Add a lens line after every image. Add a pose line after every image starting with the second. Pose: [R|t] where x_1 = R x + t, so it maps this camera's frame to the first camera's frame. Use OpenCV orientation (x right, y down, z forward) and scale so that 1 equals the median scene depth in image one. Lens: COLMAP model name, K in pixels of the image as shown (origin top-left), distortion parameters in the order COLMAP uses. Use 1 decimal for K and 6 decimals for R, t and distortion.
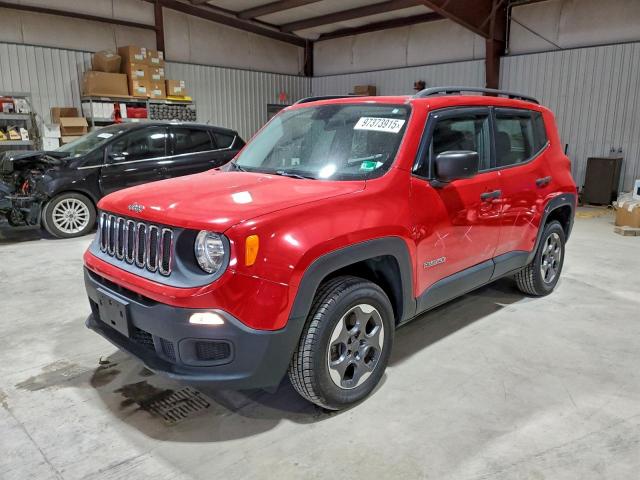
lens RADIAL K [[491.6, 0, 317.6], [0, 491.6, 245.6], [0, 0, 1]] dist [0.014579, 0.004986]
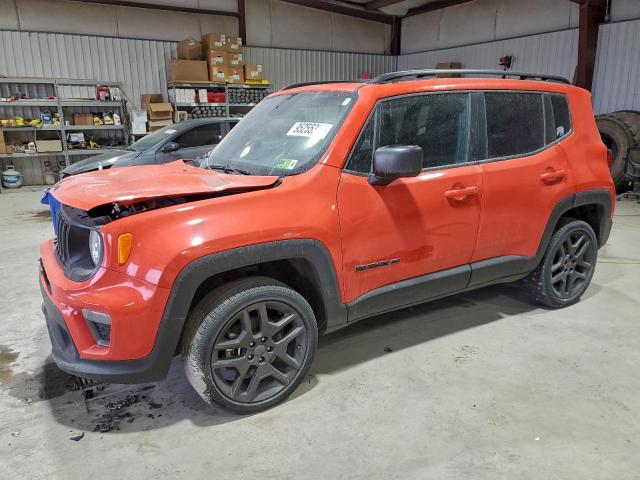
lens RADIAL K [[491.6, 0, 321.1], [0, 491.6, 235.2], [0, 0, 1]] dist [0.014579, 0.004986]
pose [[0.970278, 0.047552, -0.237277, 0.117573], [-0.042229, 0.998730, 0.027469, -0.015122], [0.238282, -0.016633, 0.971054, 0.030478]]
